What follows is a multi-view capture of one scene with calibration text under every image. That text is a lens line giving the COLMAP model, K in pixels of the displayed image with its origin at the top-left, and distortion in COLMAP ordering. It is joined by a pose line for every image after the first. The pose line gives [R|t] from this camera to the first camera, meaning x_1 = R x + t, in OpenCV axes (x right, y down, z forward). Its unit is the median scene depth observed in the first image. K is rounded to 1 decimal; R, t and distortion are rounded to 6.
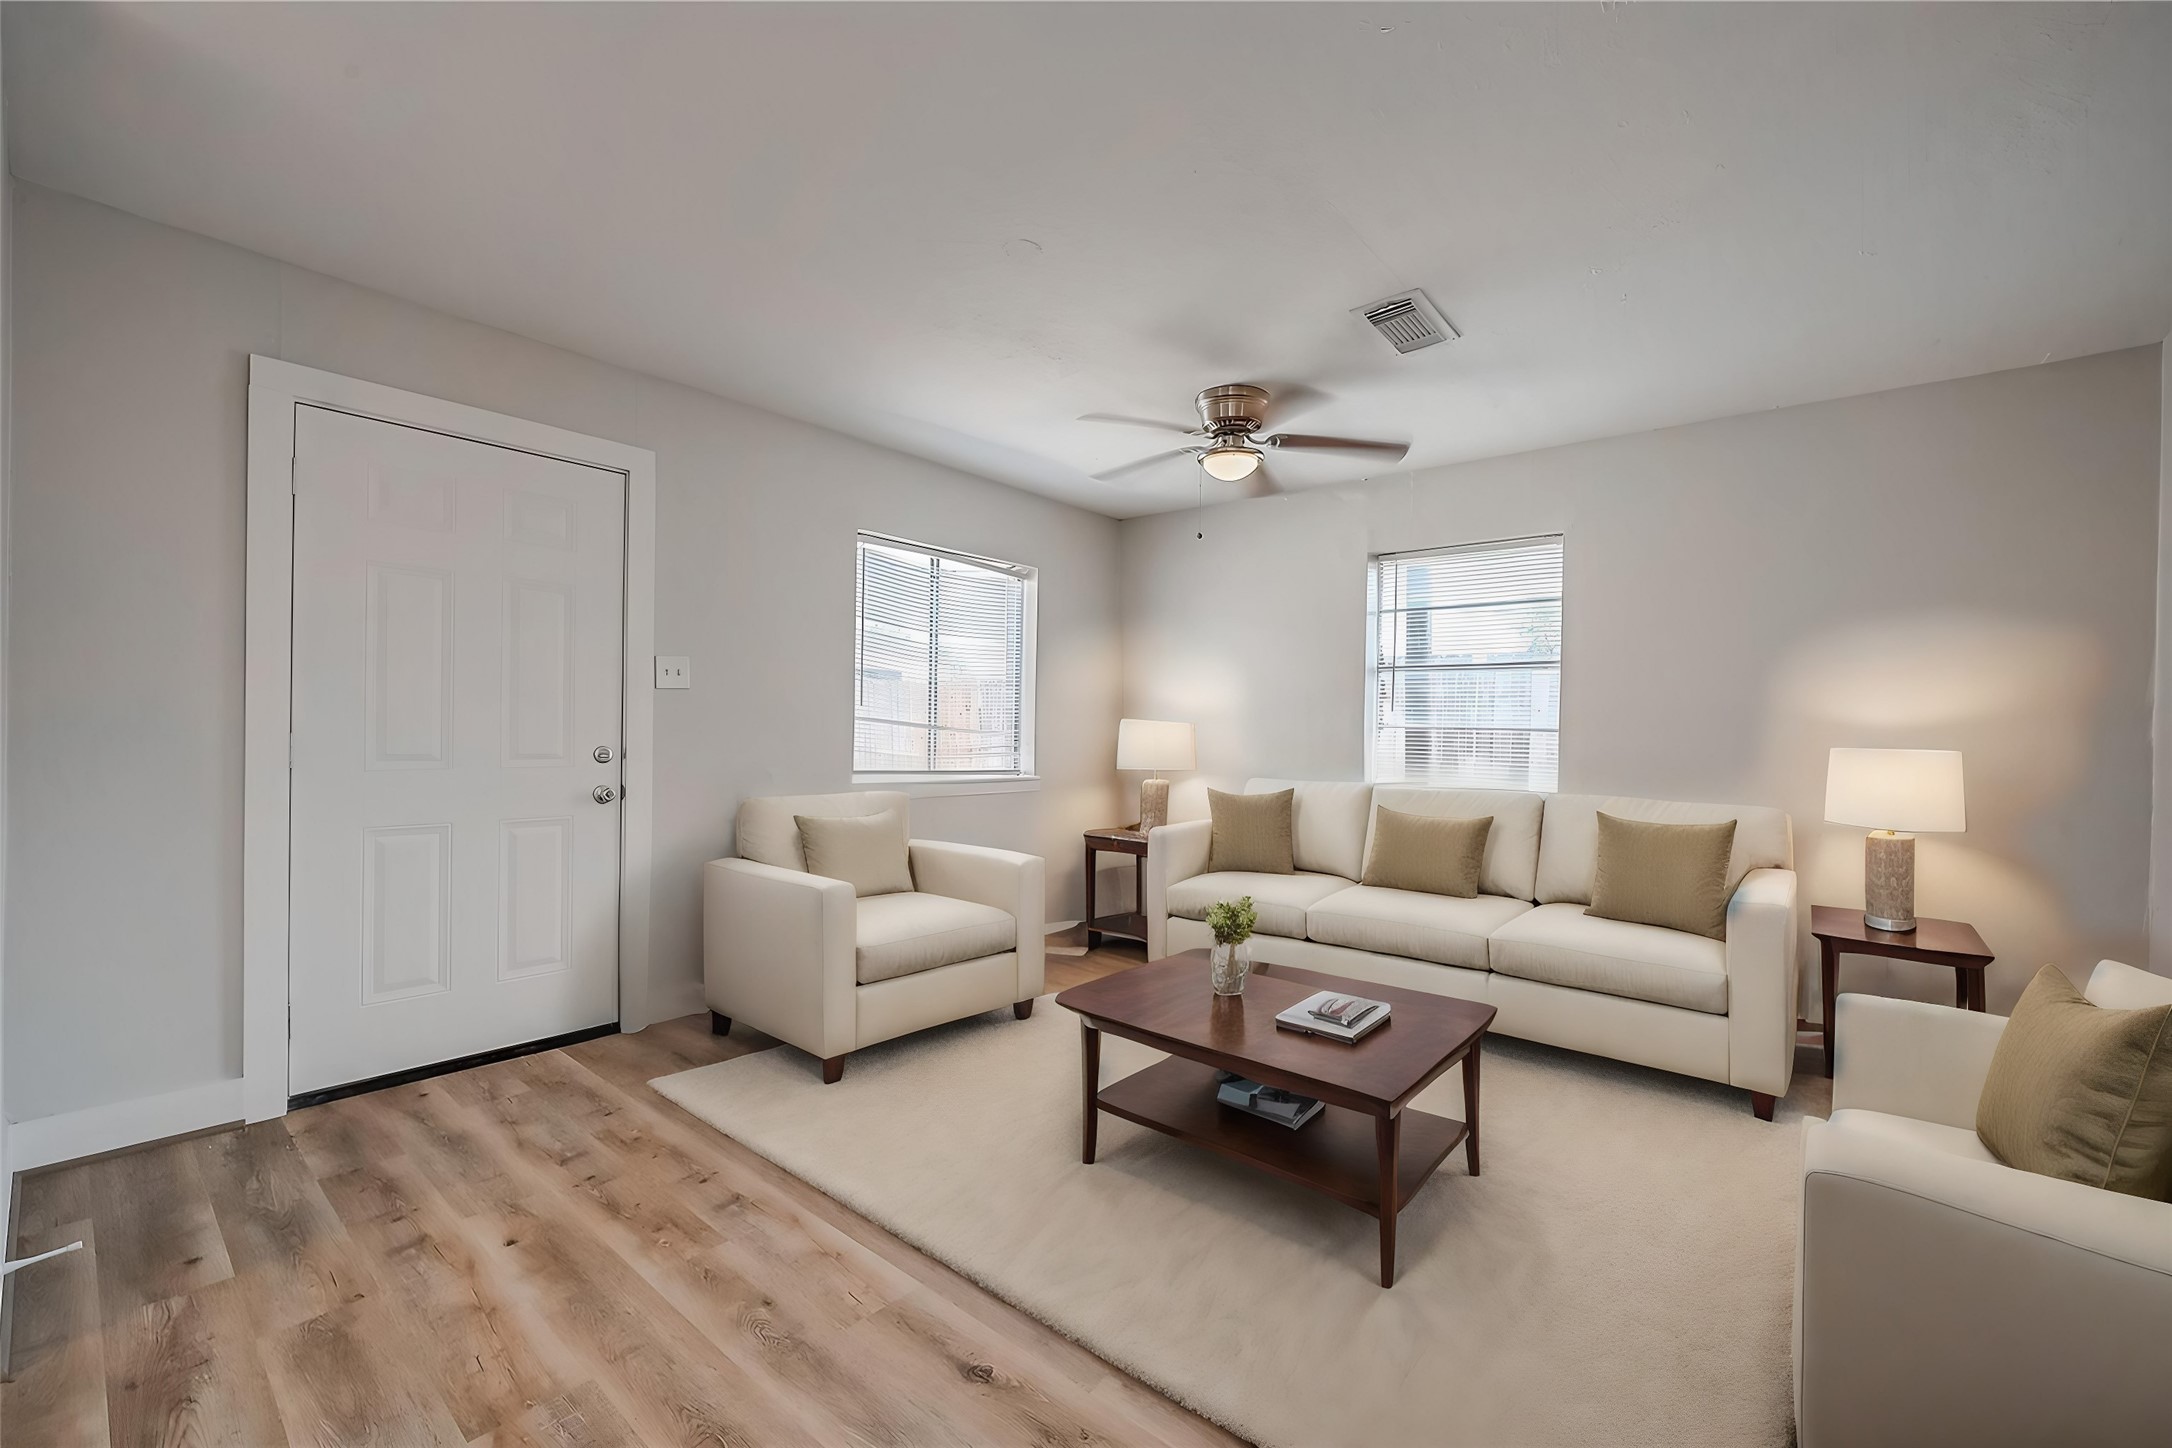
lens RADIAL K [[887.2, 0, 1088.4], [0, 887.2, 734.6], [0, 0, 1]] dist [0.001899, 0.000532]
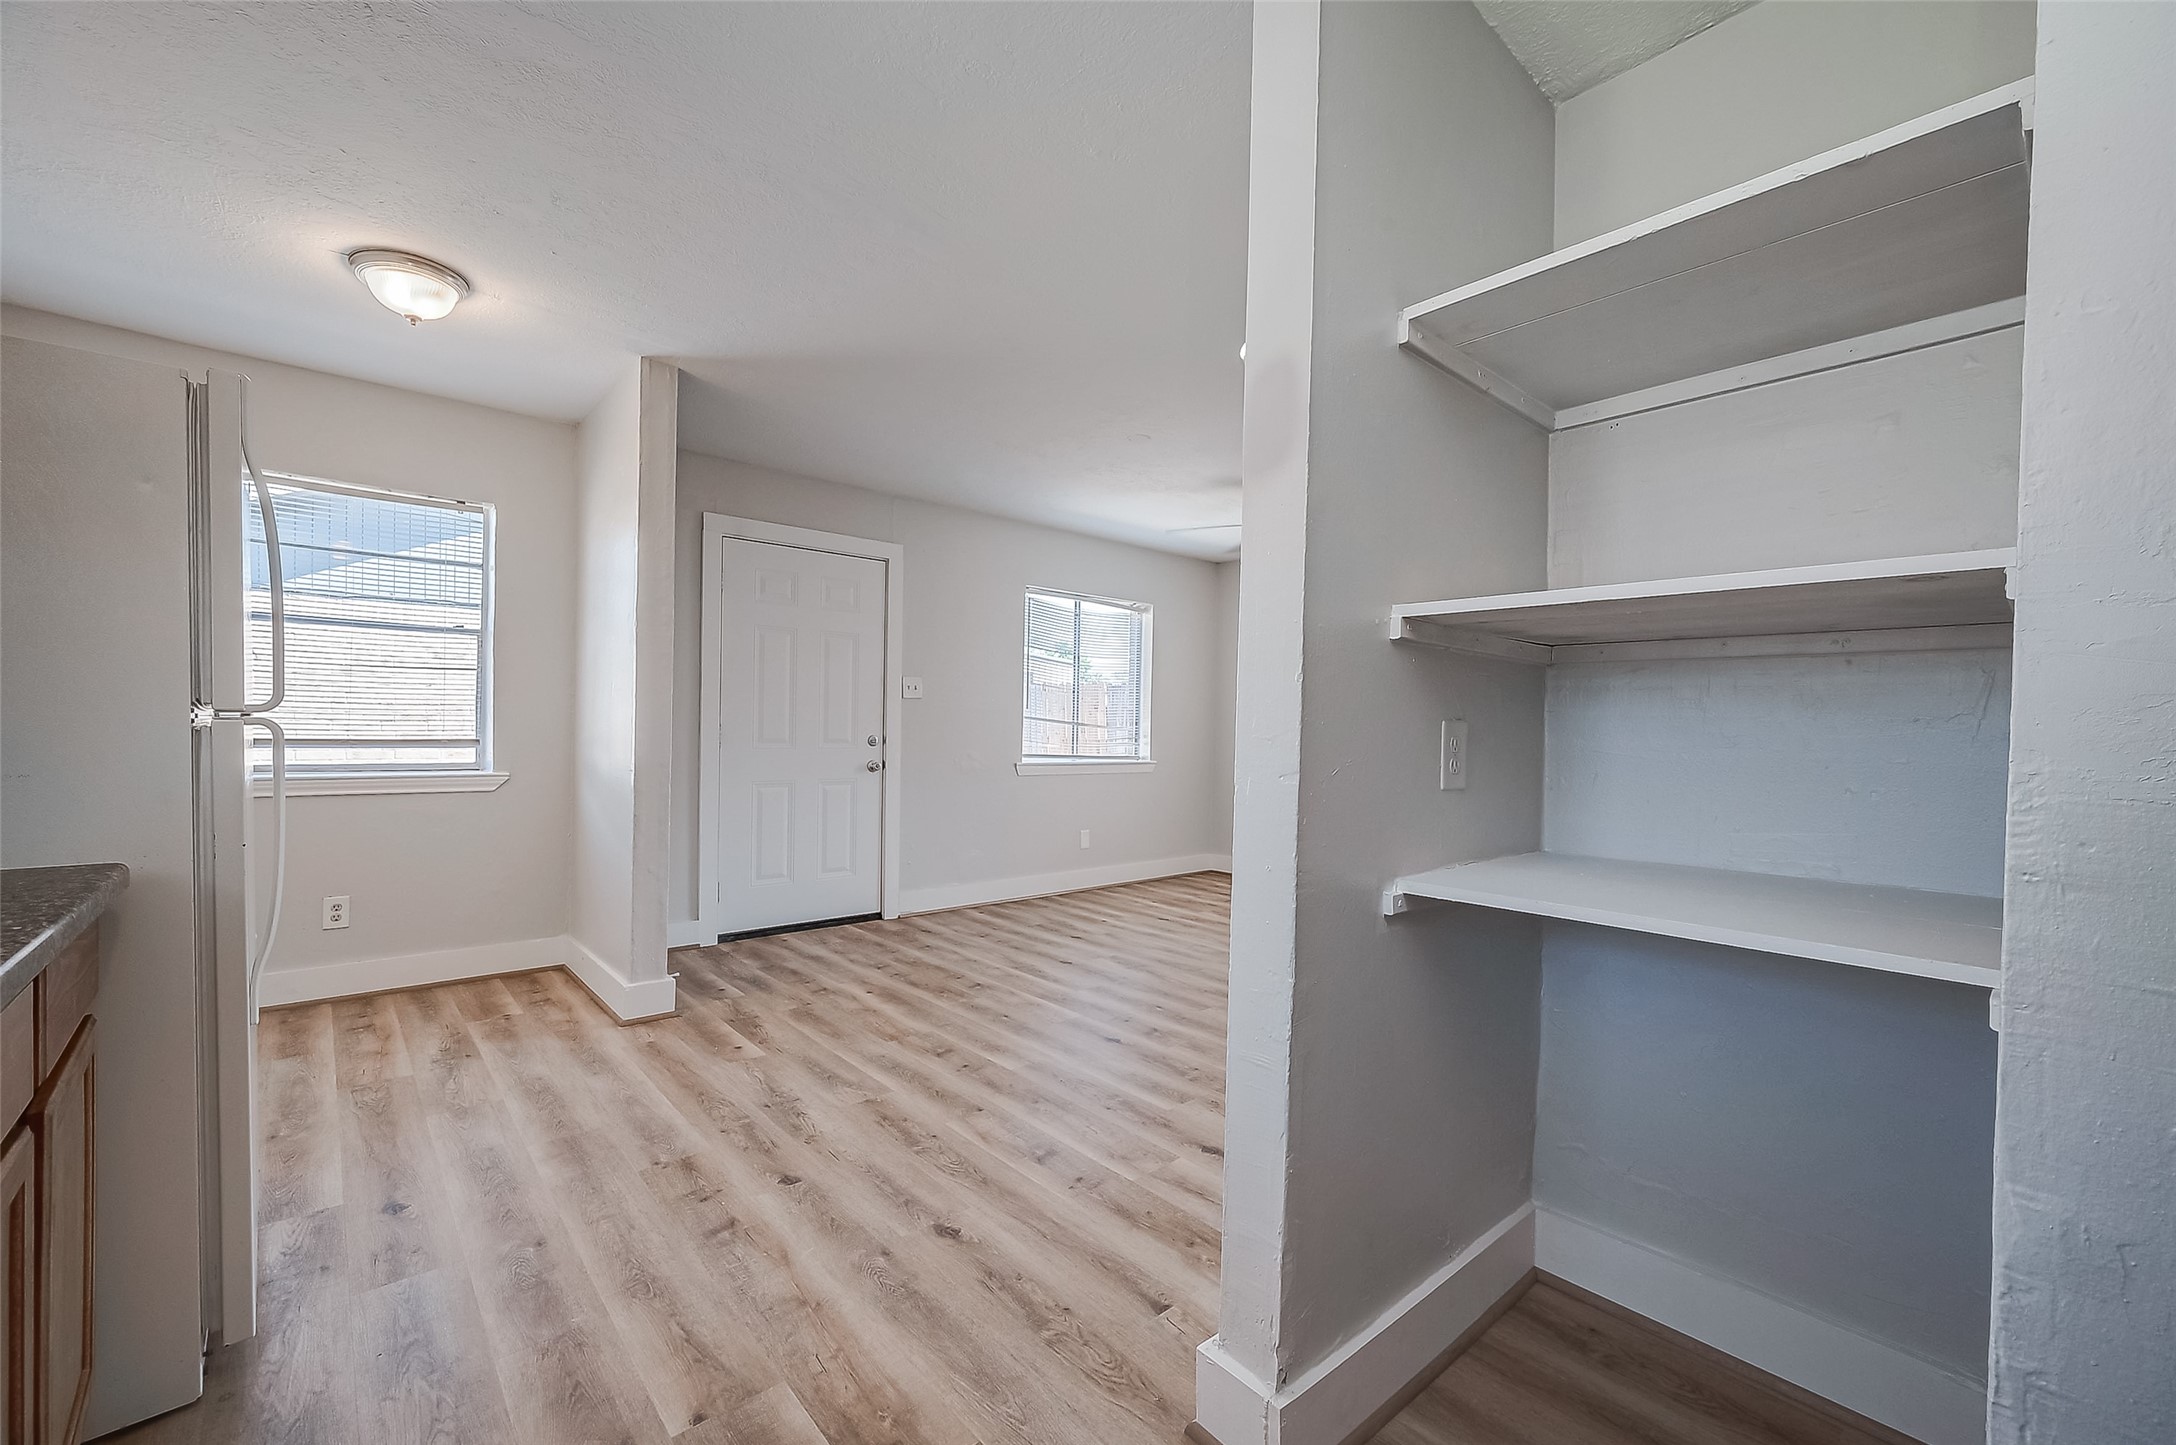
lens RADIAL K [[873.2, 0, 1088.9], [0, 873.2, 735.1], [0, 0, 1]] dist [0.001401, 0.000820]
pose [[0.990454, 0.002935, -0.137811, 0.048888], [-0.002701, 0.999995, 0.001886, 0.009636], [0.137816, -0.001496, 0.990457, -0.522626]]
